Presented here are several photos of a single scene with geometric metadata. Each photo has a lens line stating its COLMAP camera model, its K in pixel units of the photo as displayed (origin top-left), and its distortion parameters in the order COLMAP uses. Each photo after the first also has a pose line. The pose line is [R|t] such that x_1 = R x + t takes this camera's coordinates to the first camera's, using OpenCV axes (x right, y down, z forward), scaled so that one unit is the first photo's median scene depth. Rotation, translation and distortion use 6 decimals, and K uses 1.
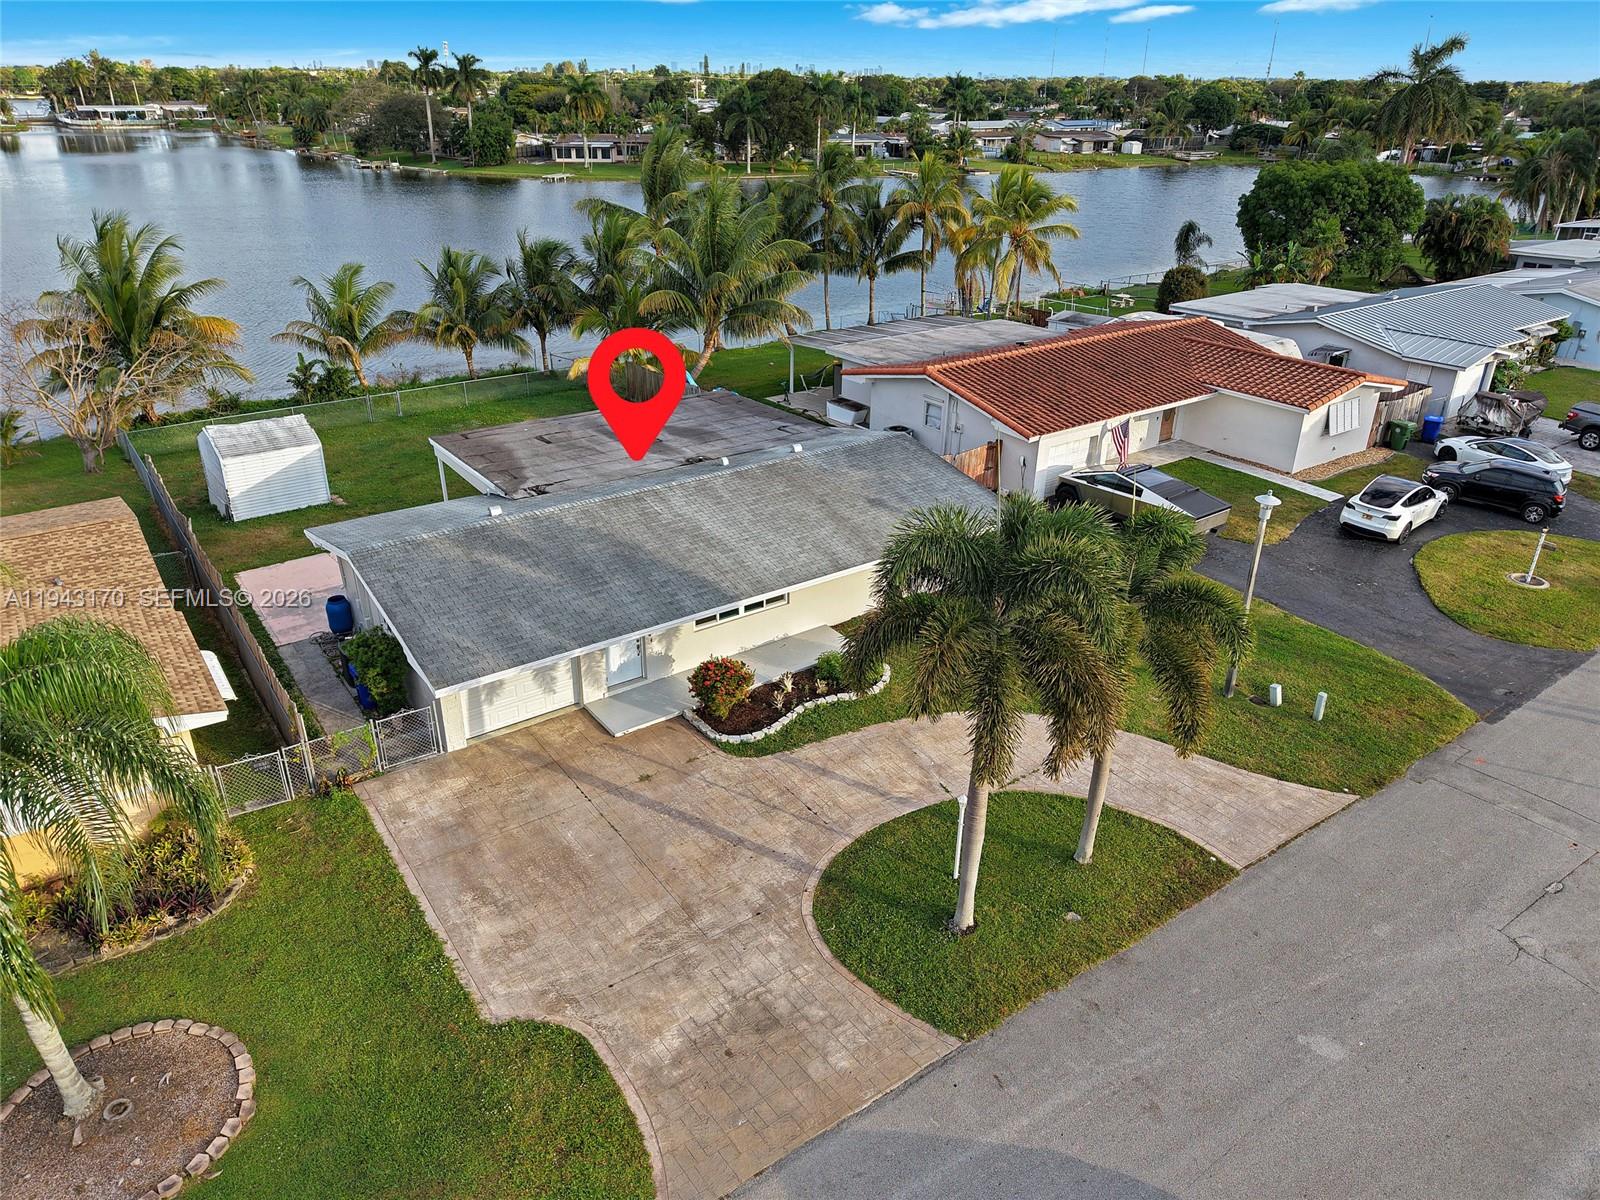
lens RADIAL K [[1077.4, 0, 797.0], [0, 1077.4, 604.0], [0, 0, 1]] dist [0.025098, -0.026821]
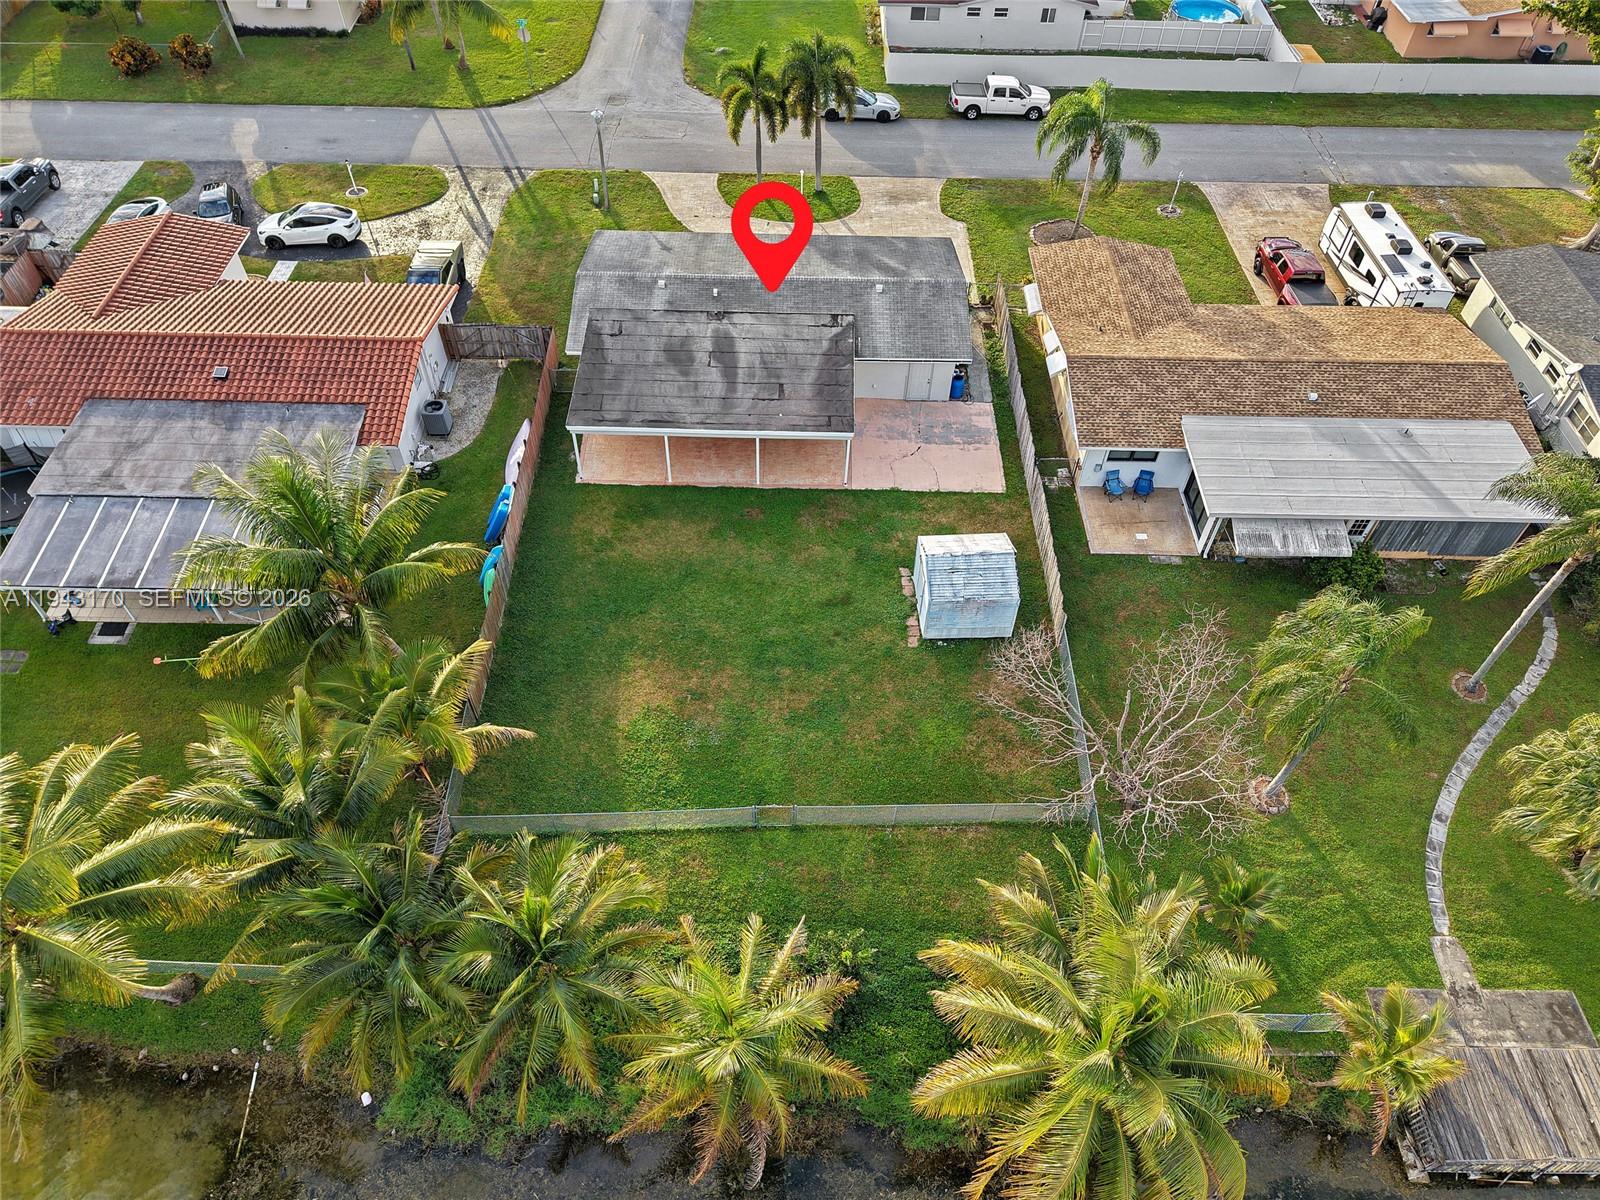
lens RADIAL K [[1077.4, 0, 797.0], [0, 1077.4, 604.0], [0, 0, 1]] dist [0.025098, -0.026821]
pose [[-0.805442, -0.467427, 0.364382, -0.722403], [0.239242, 0.306074, 0.921457, -1.077935], [-0.542242, 0.829356, -0.134696, 1.200593]]
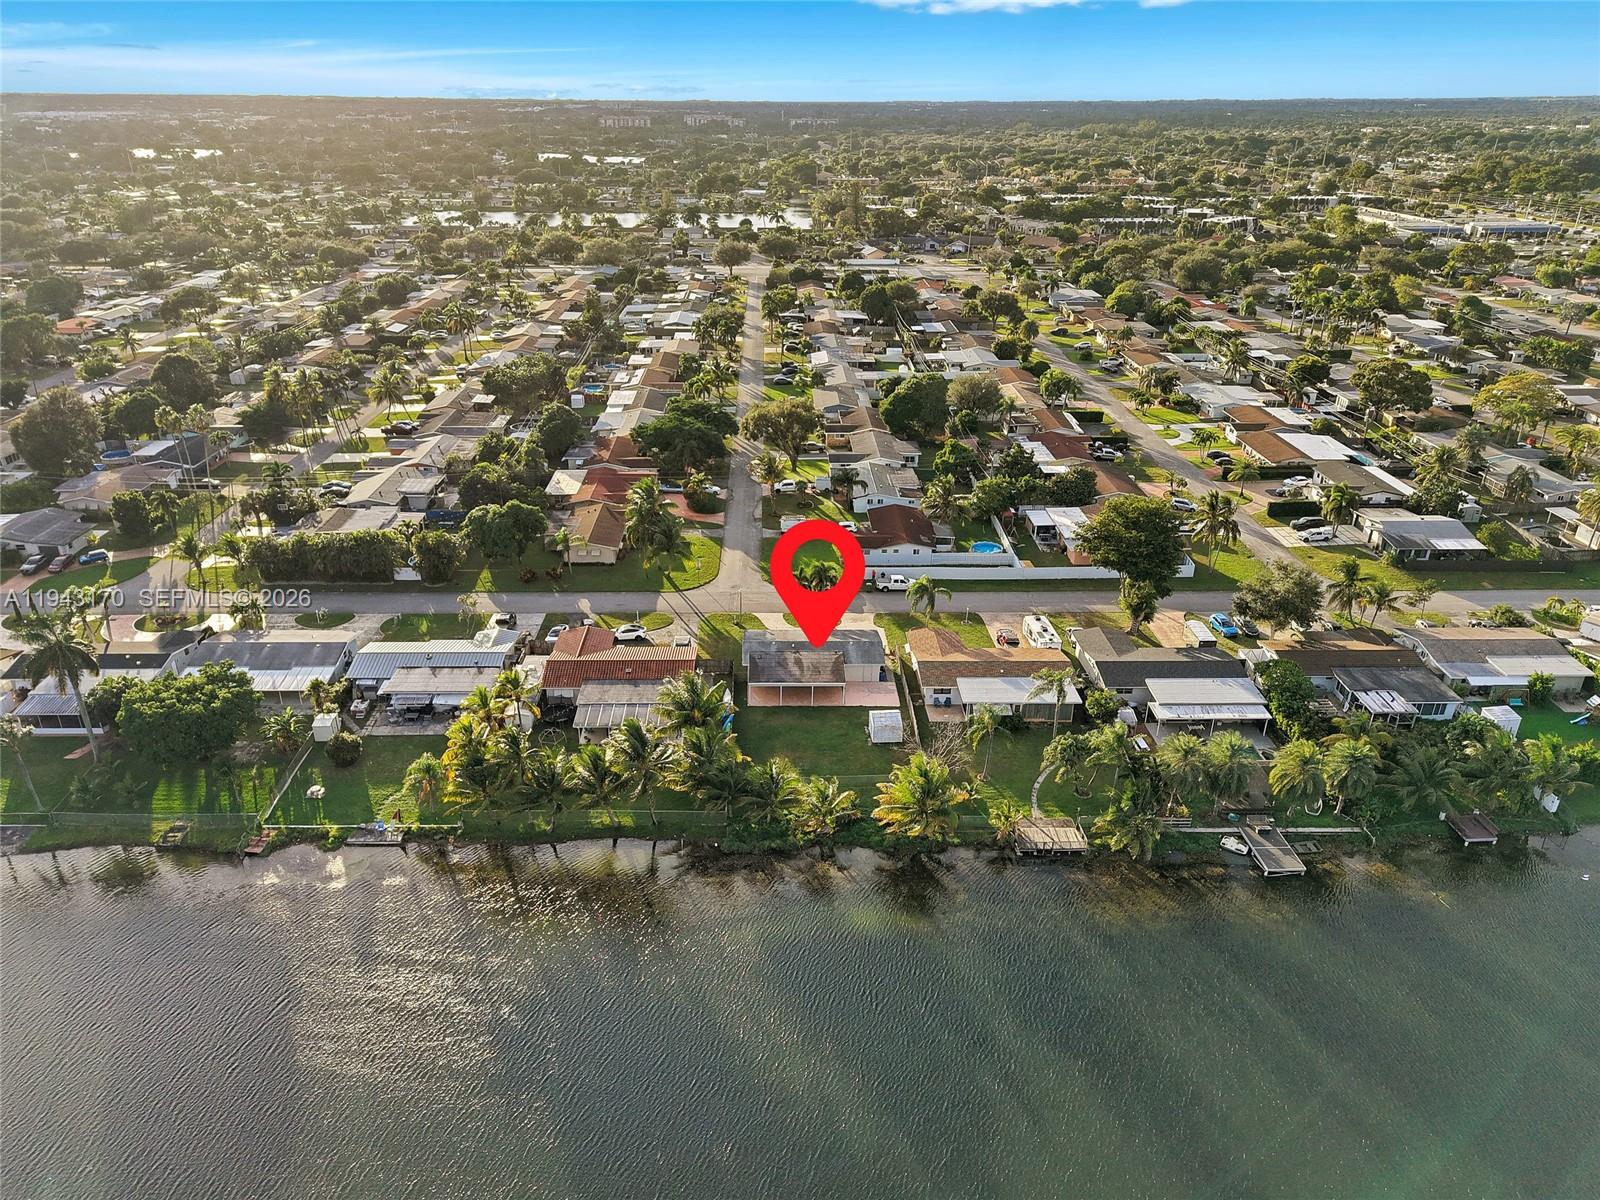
lens RADIAL K [[1077.4, 0, 797.0], [0, 1077.4, 604.0], [0, 0, 1]] dist [0.025098, -0.026821]
pose [[-0.827371, -0.254583, 0.500645, -1.701435], [0.230023, 0.659600, 0.715553, -2.574444], [-0.512393, 0.707188, -0.487174, 2.329972]]
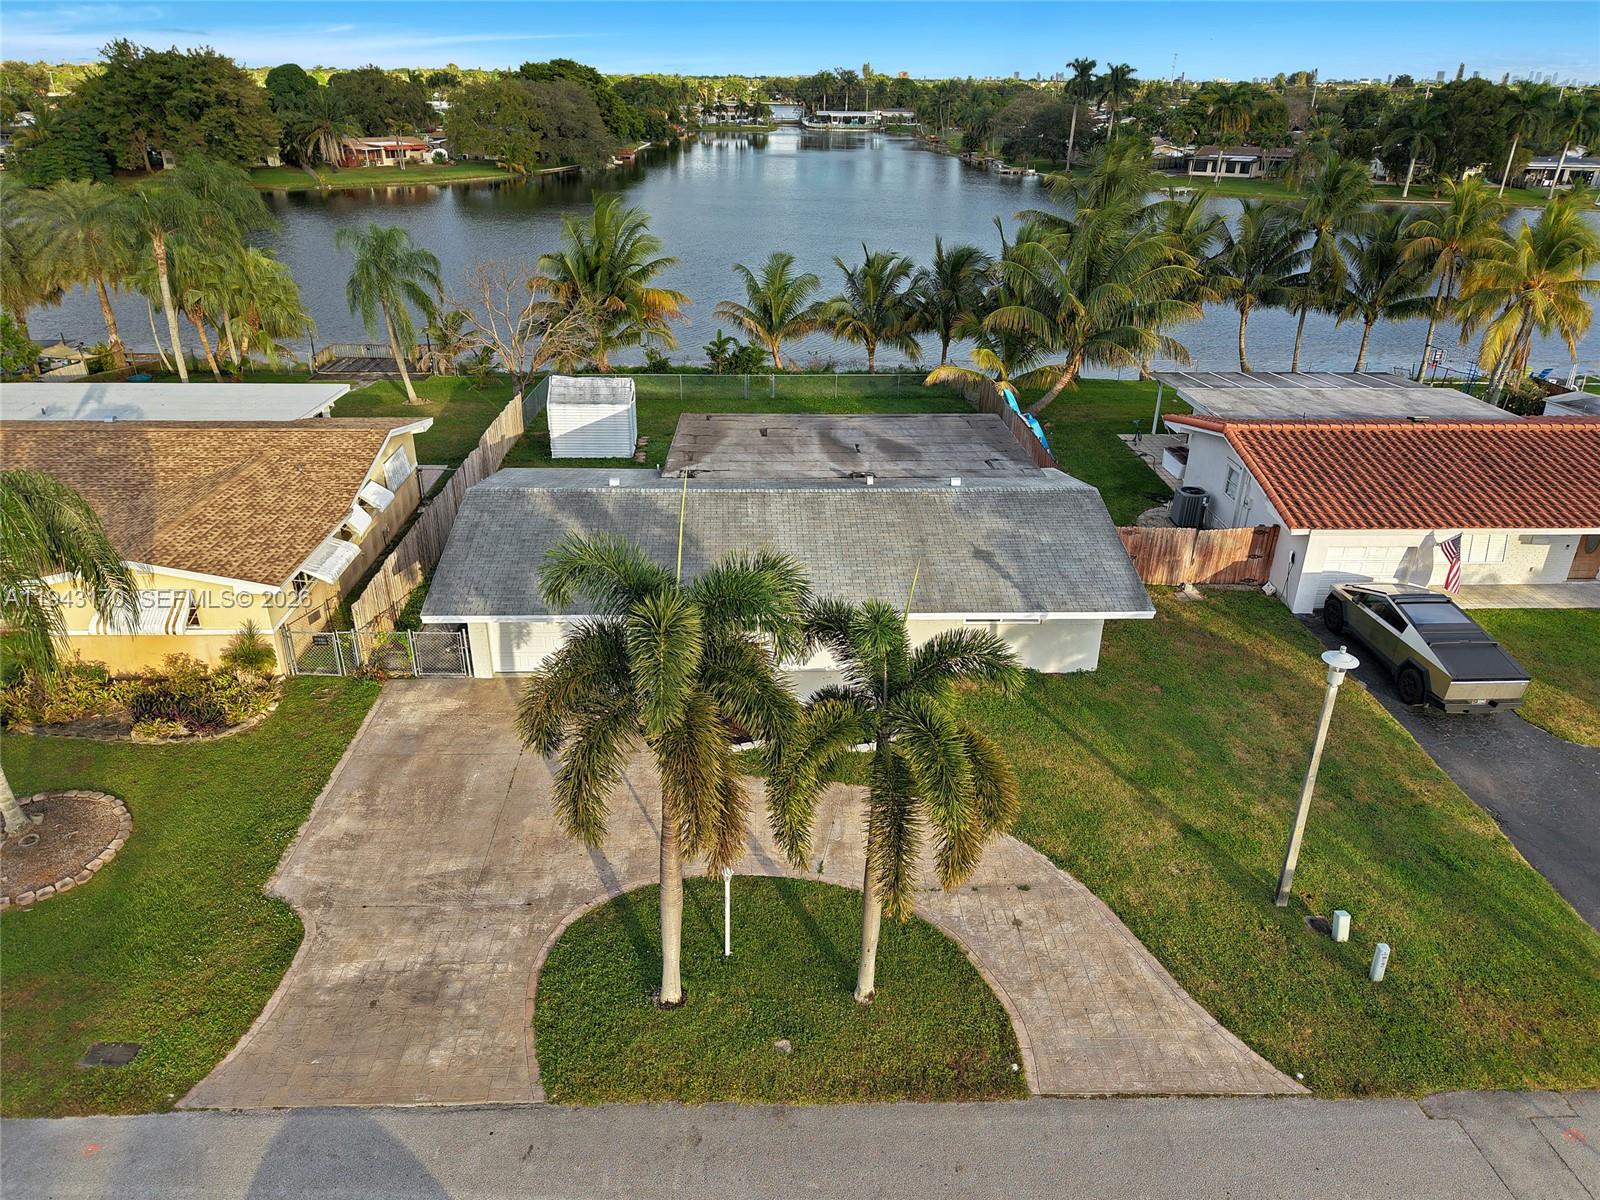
lens RADIAL K [[1077.4, 0, 797.0], [0, 1077.4, 604.0], [0, 0, 1]] dist [0.025098, -0.026821]
pose [[0.830381, 0.243070, -0.501382, 0.310433], [-0.247133, 0.967148, 0.059576, -0.054031], [0.499392, 0.074437, 0.863172, 0.117801]]
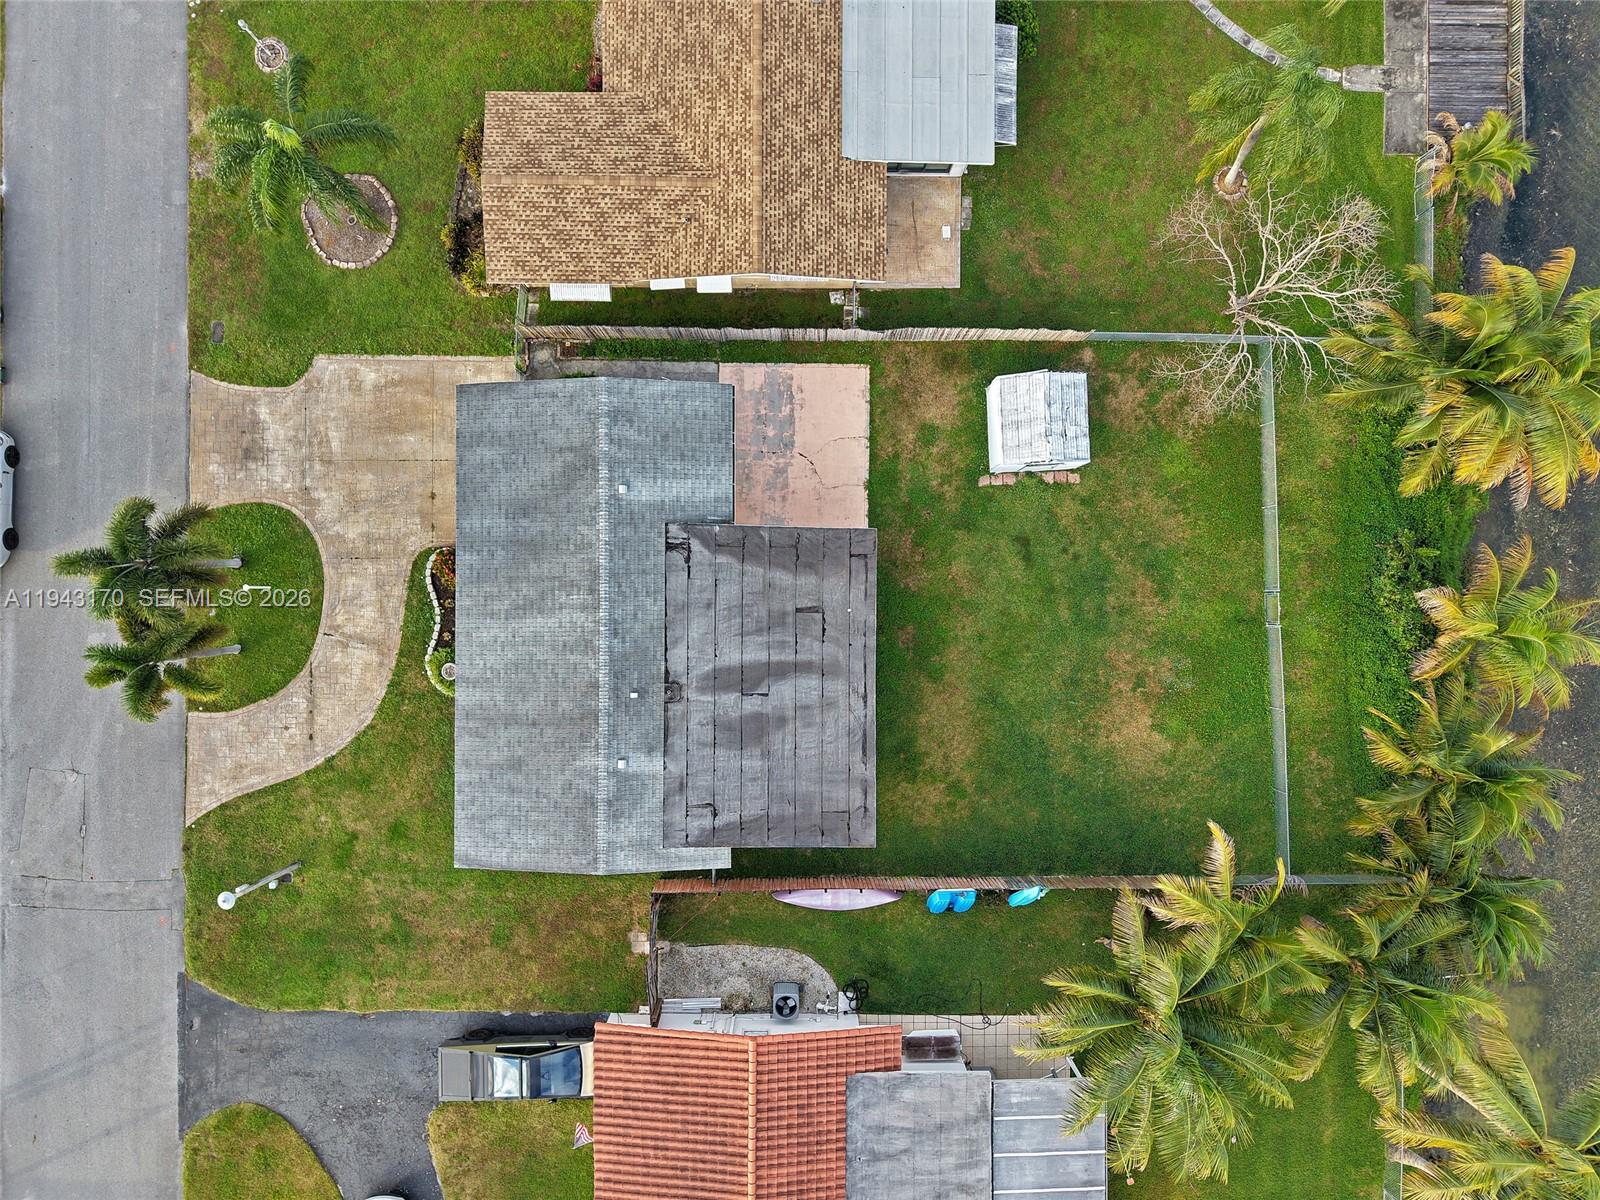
lens RADIAL K [[1077.4, 0, 797.0], [0, 1077.4, 604.0], [0, 0, 1]] dist [0.025098, -0.026821]
pose [[-0.588086, 0.808620, -0.016999, -0.188720], [-0.370667, -0.250776, 0.894269, -0.986080], [0.718861, 0.532209, 0.447206, 0.441622]]
